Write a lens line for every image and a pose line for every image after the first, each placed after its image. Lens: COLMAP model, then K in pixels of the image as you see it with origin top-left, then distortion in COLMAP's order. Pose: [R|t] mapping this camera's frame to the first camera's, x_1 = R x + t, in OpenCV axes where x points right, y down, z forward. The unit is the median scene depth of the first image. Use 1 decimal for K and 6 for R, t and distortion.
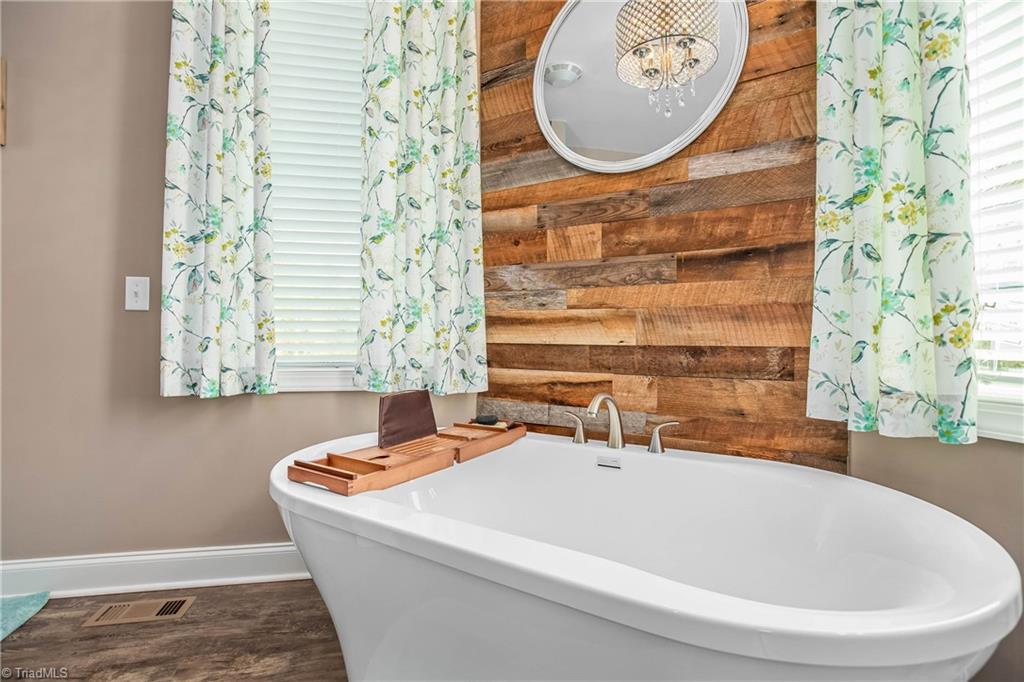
lens RADIAL K [[595.1, 0, 515.8], [0, 595.1, 334.2], [0, 0, 1]] dist [-0.047358, 0.003978]
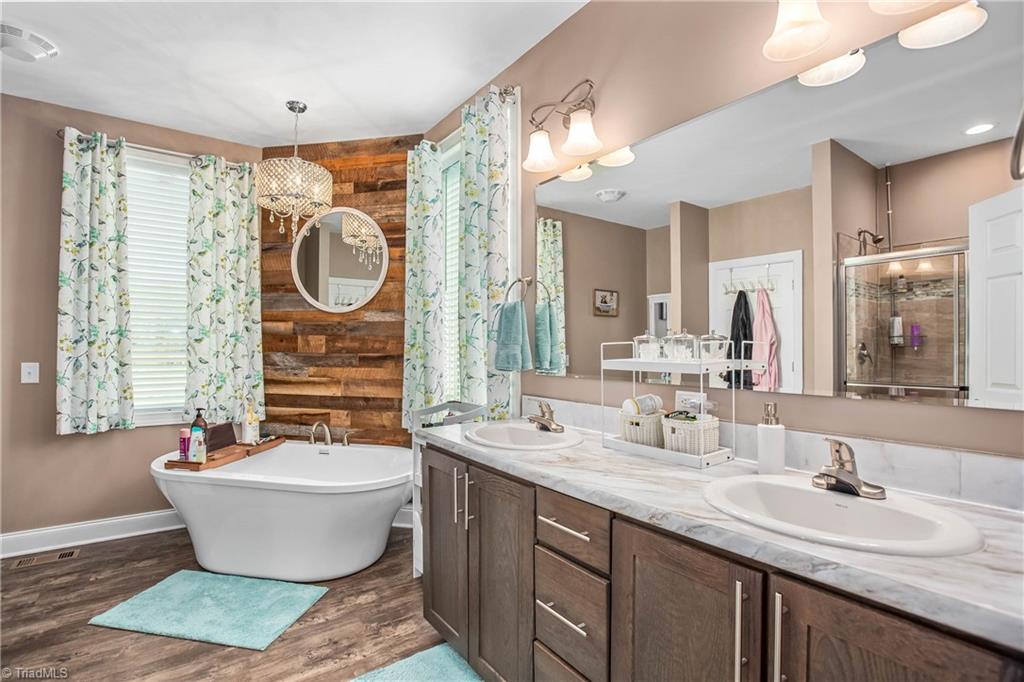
lens RADIAL K [[495.4, 0, 507.7], [0, 495.4, 346.6], [0, 0, 1]] dist [-0.029246, 0.009321]
pose [[0.924793, -0.000800, 0.380471, 0.078467], [0.002774, 0.999985, -0.004640, -0.140539], [-0.380461, 0.005347, 0.924781, -0.816562]]
